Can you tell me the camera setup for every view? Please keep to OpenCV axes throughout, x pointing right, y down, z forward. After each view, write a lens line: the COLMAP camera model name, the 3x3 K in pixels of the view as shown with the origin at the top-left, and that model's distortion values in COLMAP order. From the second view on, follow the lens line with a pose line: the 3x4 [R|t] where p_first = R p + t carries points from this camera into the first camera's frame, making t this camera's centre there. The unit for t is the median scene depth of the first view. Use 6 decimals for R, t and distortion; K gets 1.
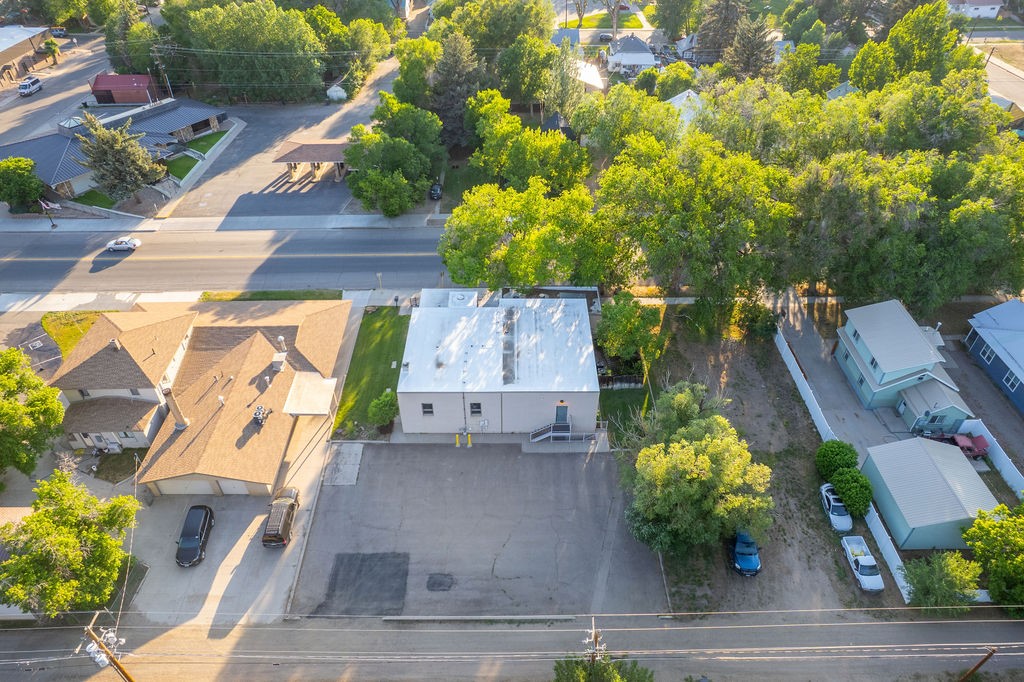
lens RADIAL K [[658.6, 0, 517.3], [0, 658.6, 344.3], [0, 0, 1]] dist [-0.074976, 0.072353]
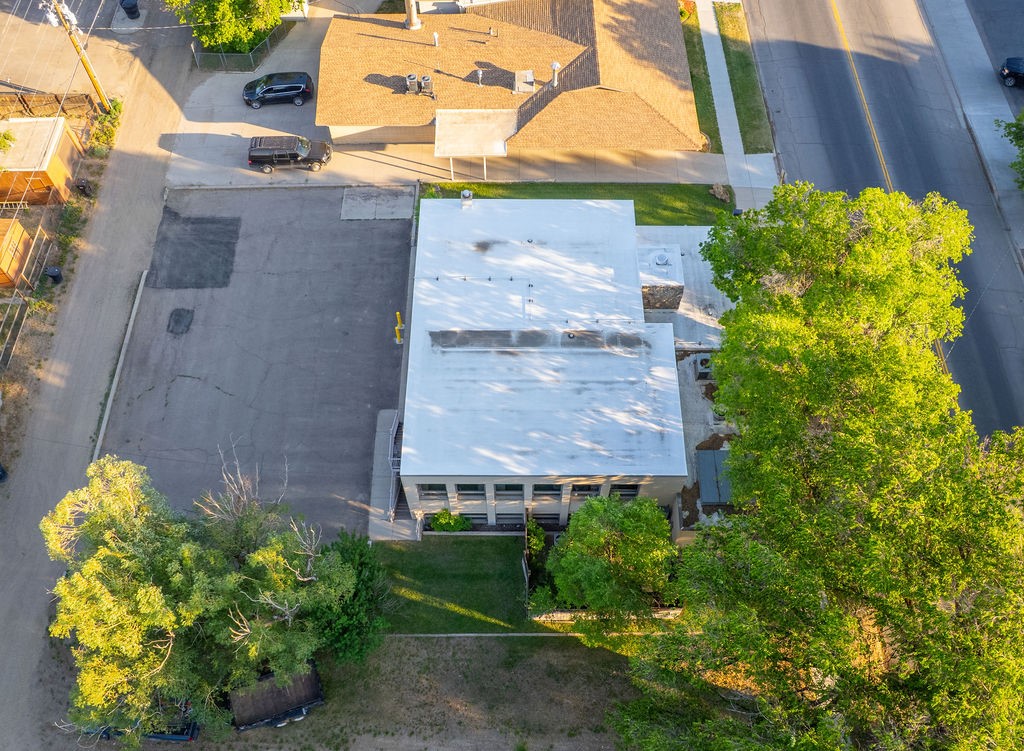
lens RADIAL K [[878.0, 0, 517.9], [0, 878.0, 420.3], [0, 0, 1]] dist [-0.034479, 0.002843]
pose [[-0.006466, 0.864604, -0.502412, 0.421466], [-0.645869, 0.379957, 0.662183, -0.457896], [0.763421, 0.328774, 0.555964, 0.609974]]
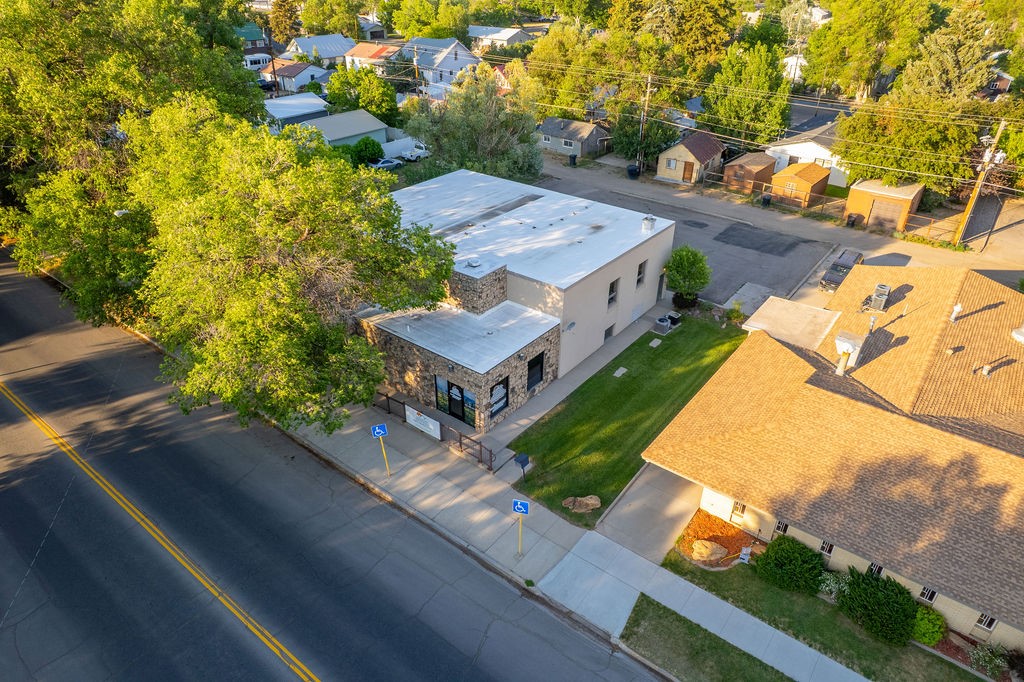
lens RADIAL K [[658.6, 0, 517.3], [0, 658.6, 344.3], [0, 0, 1]] dist [-0.074976, 0.072353]
pose [[-0.786013, -0.327011, 0.524641, -0.432669], [0.387036, 0.401454, 0.830083, -0.493014], [-0.482065, 0.855511, -0.188983, 1.237862]]
